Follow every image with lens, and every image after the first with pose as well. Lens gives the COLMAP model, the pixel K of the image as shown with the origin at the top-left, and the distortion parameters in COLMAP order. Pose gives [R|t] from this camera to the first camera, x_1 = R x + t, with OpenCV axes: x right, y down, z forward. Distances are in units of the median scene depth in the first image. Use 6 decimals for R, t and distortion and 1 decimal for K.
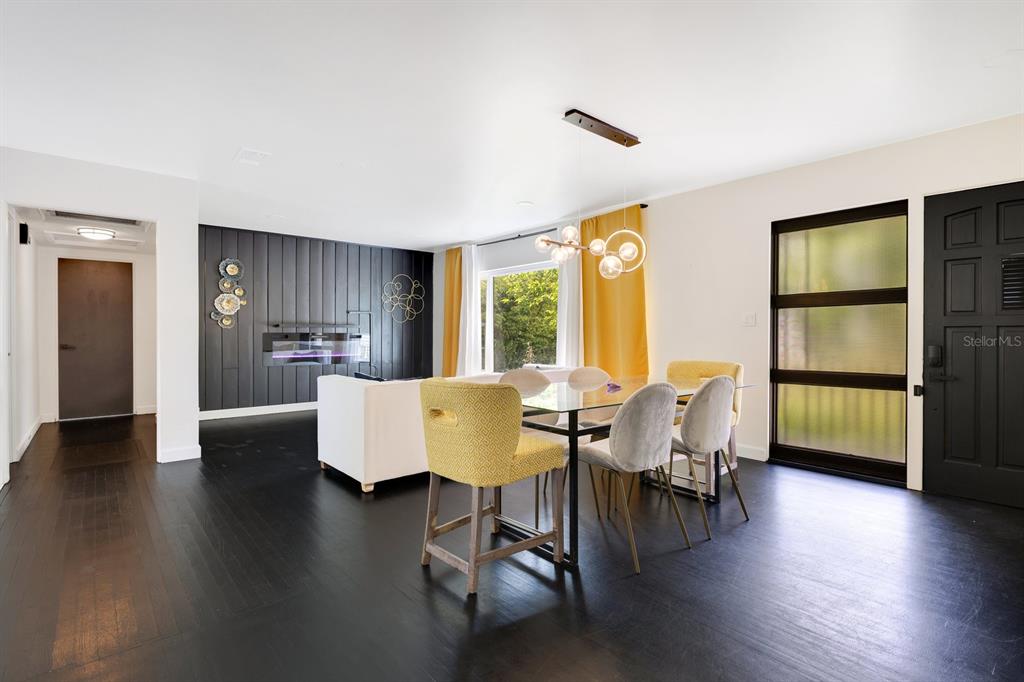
lens RADIAL K [[493.9, 0, 512.4], [0, 493.9, 340.4], [0, 0, 1]] dist [-0.013349, 0.003580]
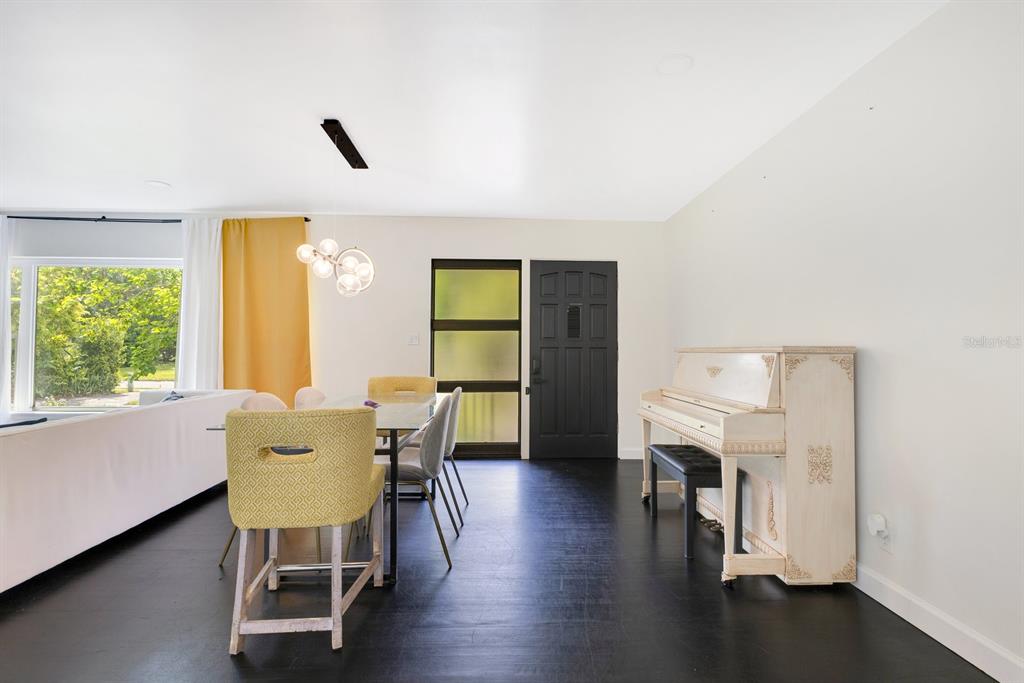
lens RADIAL K [[493.9, 0, 518.5], [0, 493.9, 340.3], [0, 0, 1]] dist [-0.013349, 0.003580]
pose [[0.605912, 0.019462, 0.795294, -0.195407], [0.005761, 0.999567, -0.028851, -0.003142], [-0.795511, 0.022063, 0.605538, 0.065433]]
